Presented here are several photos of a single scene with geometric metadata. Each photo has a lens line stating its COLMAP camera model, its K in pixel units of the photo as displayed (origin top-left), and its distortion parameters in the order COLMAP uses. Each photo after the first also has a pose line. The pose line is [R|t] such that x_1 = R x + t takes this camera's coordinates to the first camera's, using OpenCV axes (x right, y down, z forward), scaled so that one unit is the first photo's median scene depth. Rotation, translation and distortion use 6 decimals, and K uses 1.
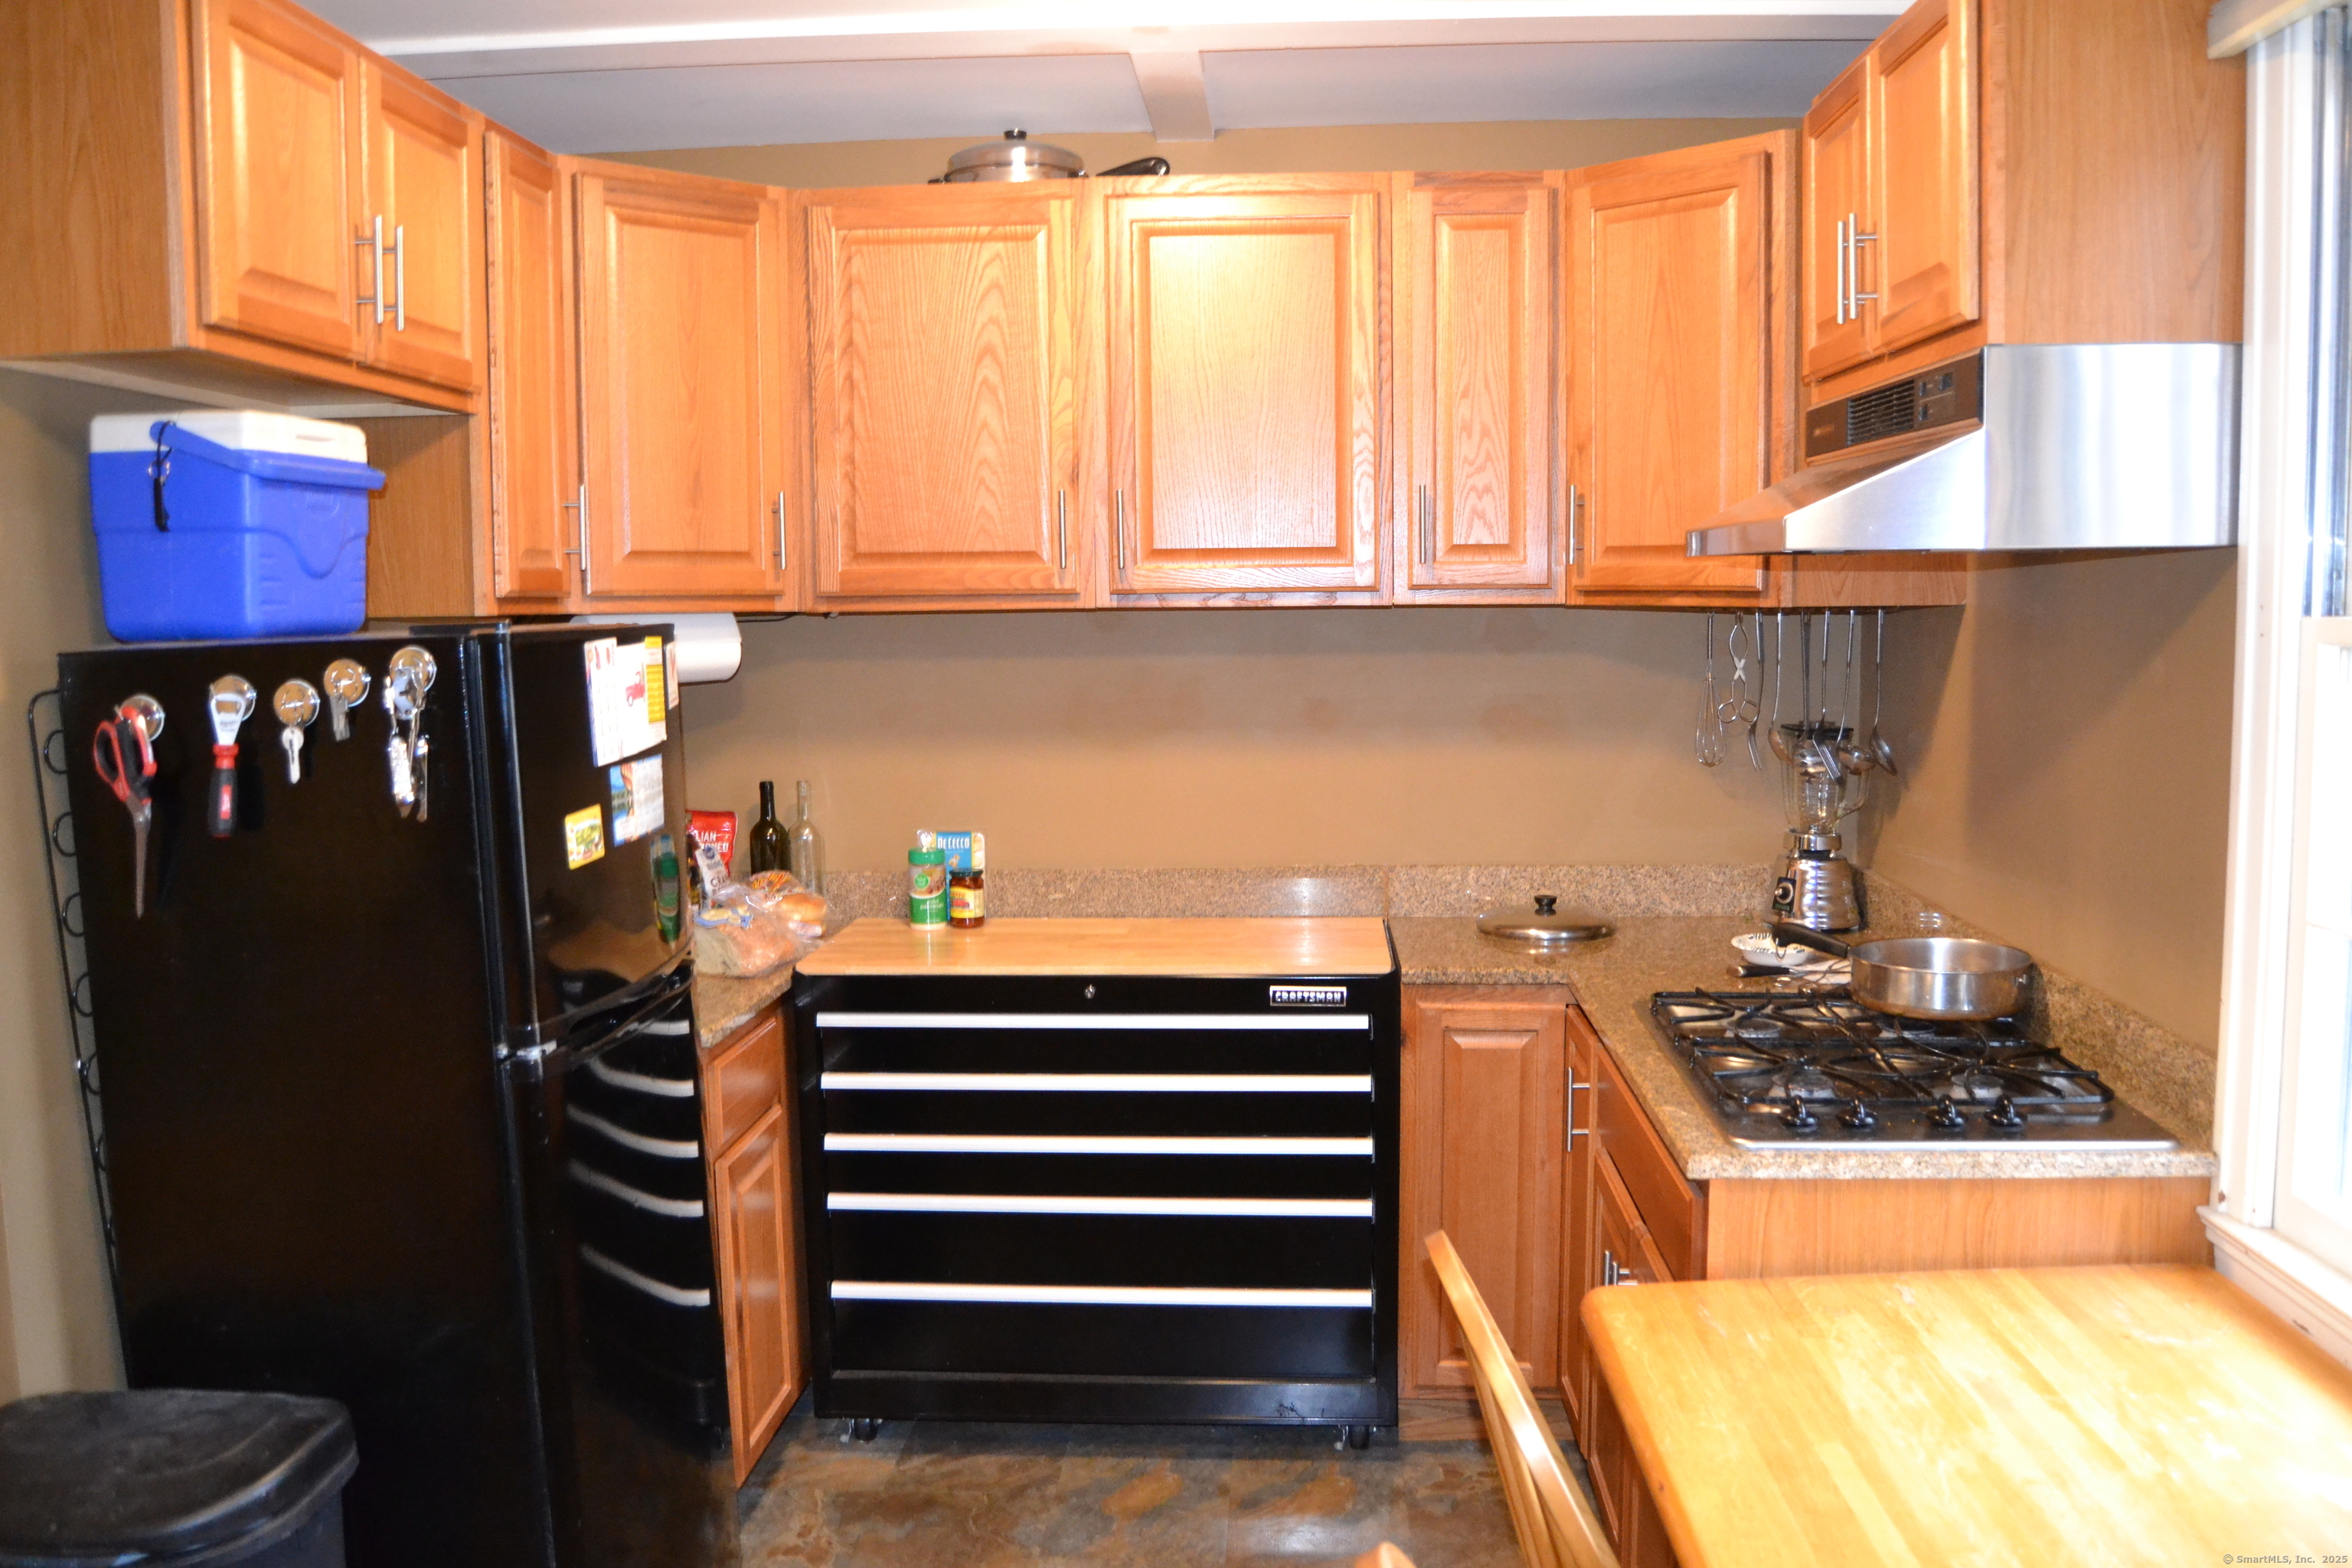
lens RADIAL K [[1871.9, 0, 1176.0], [0, 1871.9, 784.0], [0, 0, 1]] dist [-0.116321, 0.105408]
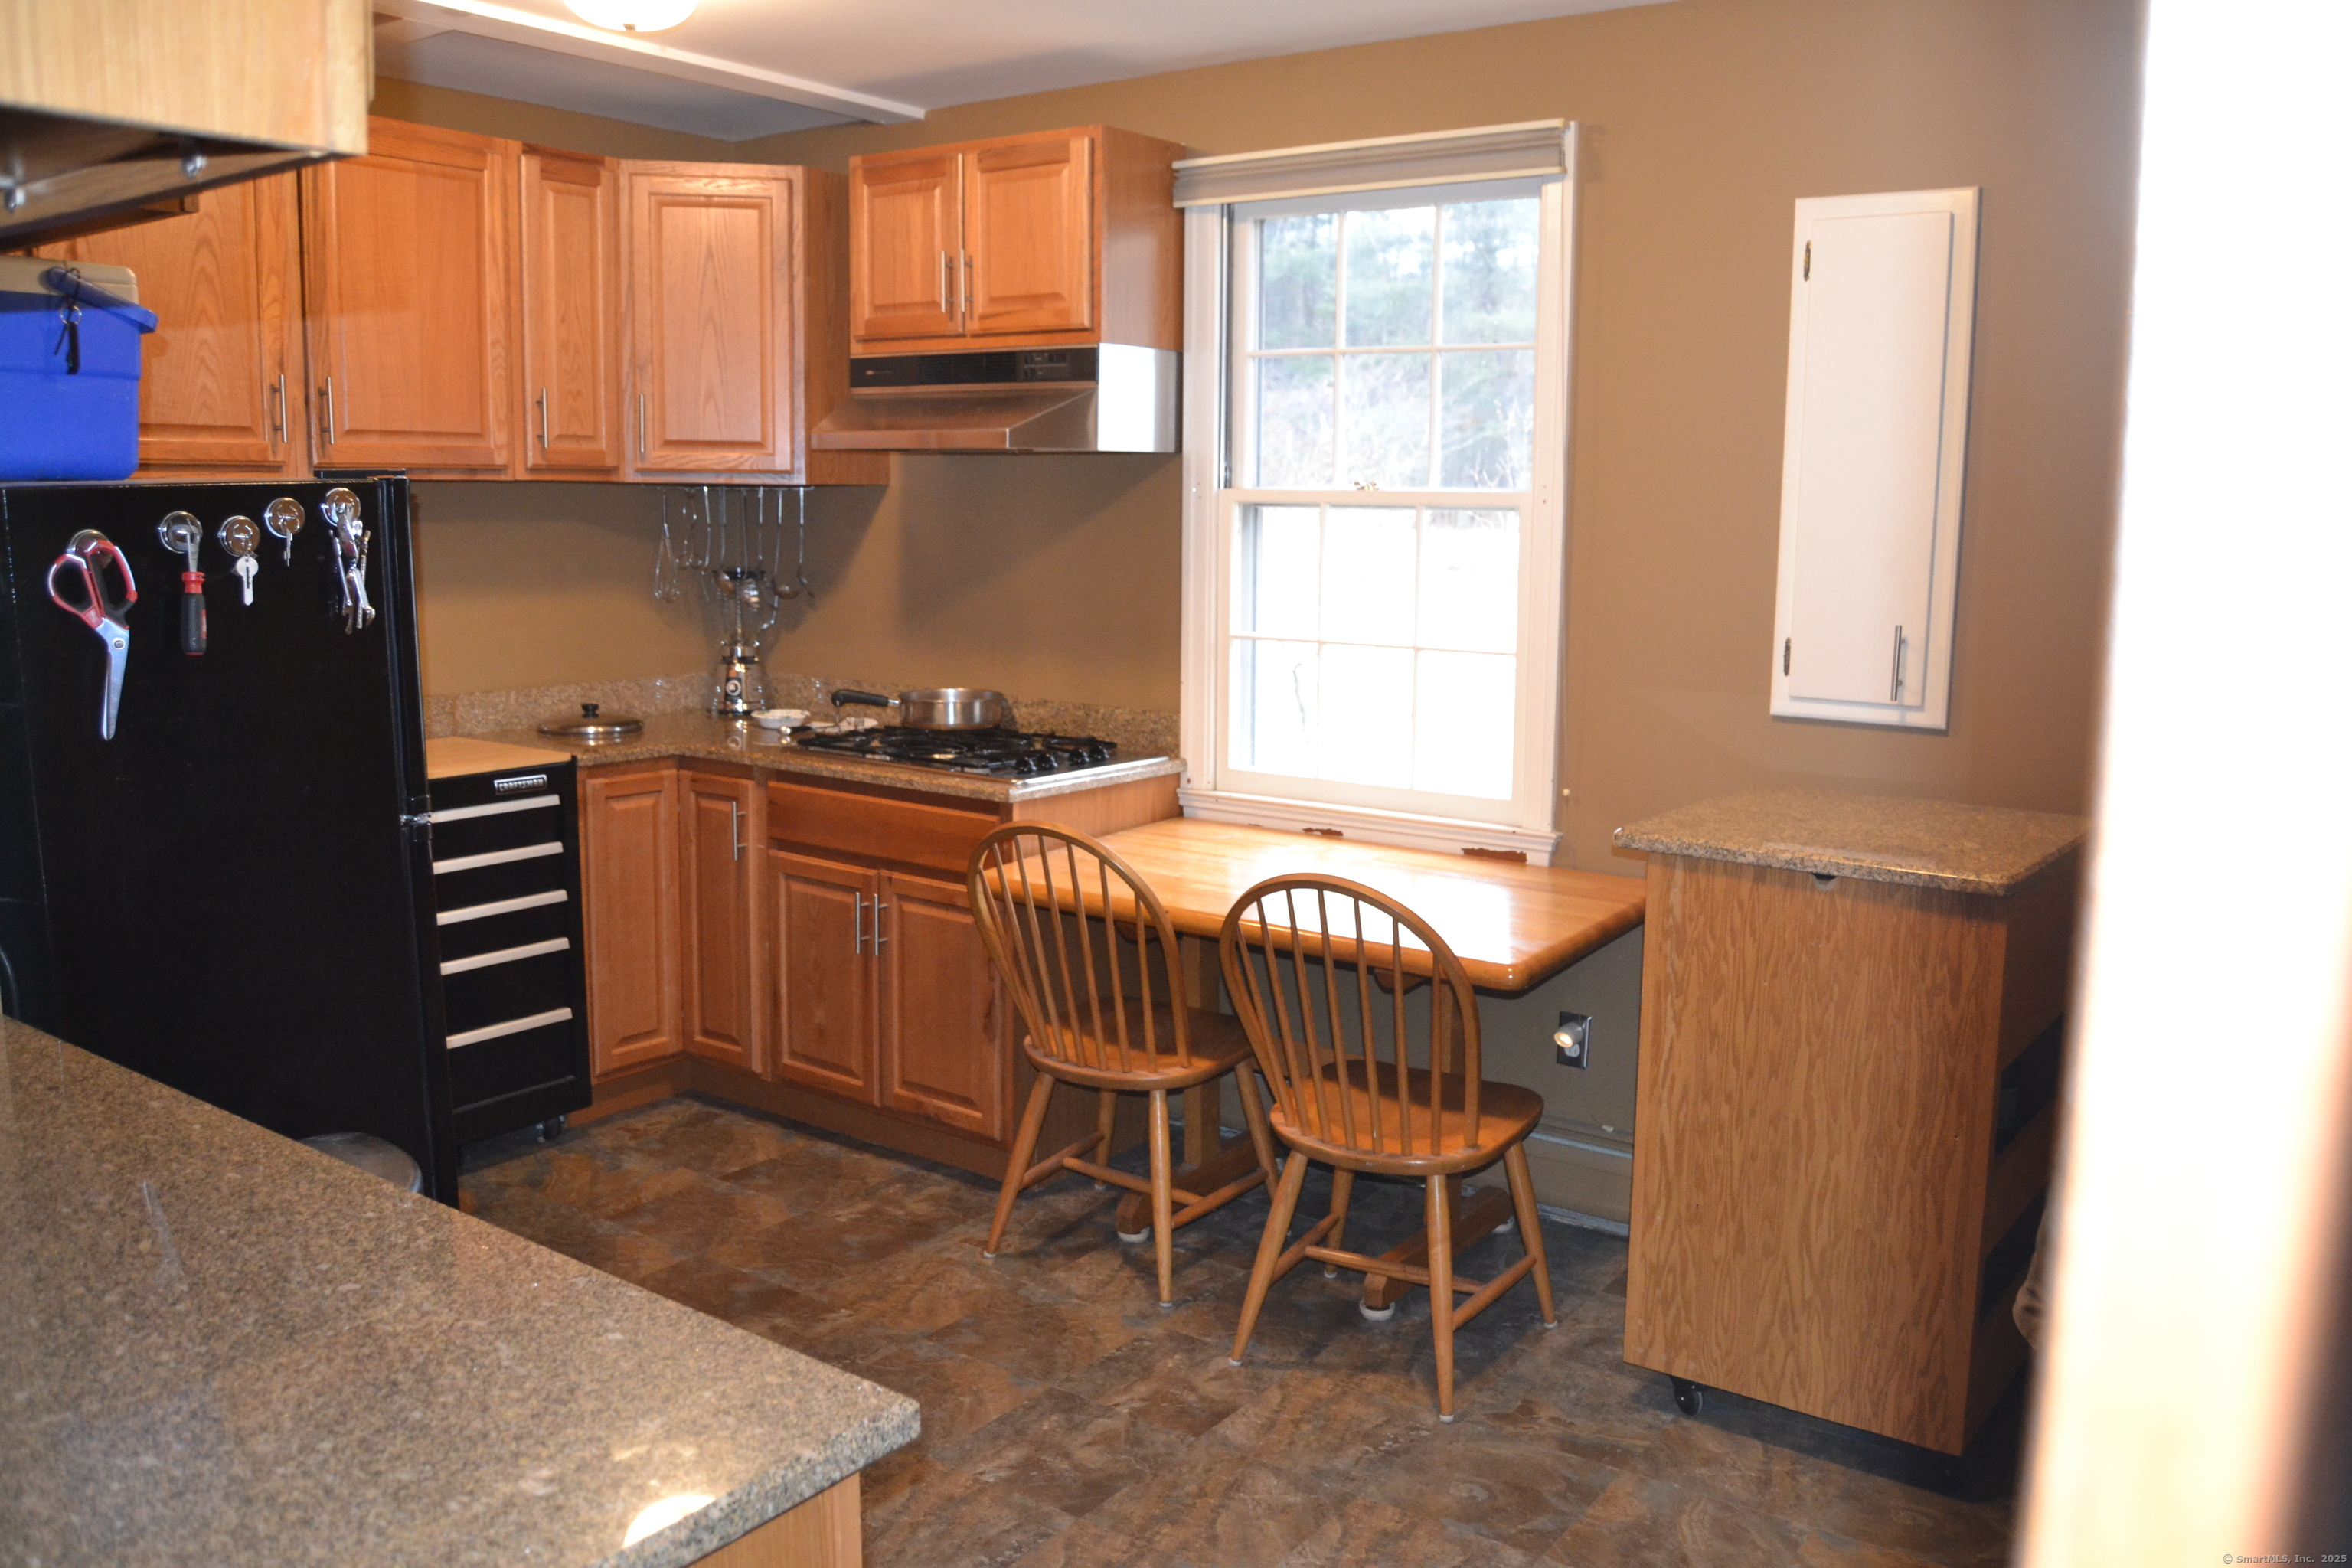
lens RADIAL K [[1871.9, 0, 1176.0], [0, 1871.9, 784.0], [0, 0, 1]] dist [-0.116321, 0.105408]
pose [[0.541803, -0.110834, 0.833166, -0.741967], [0.068642, 0.993791, 0.087564, 0.032743], [-0.837698, 0.009747, 0.546047, -0.072847]]
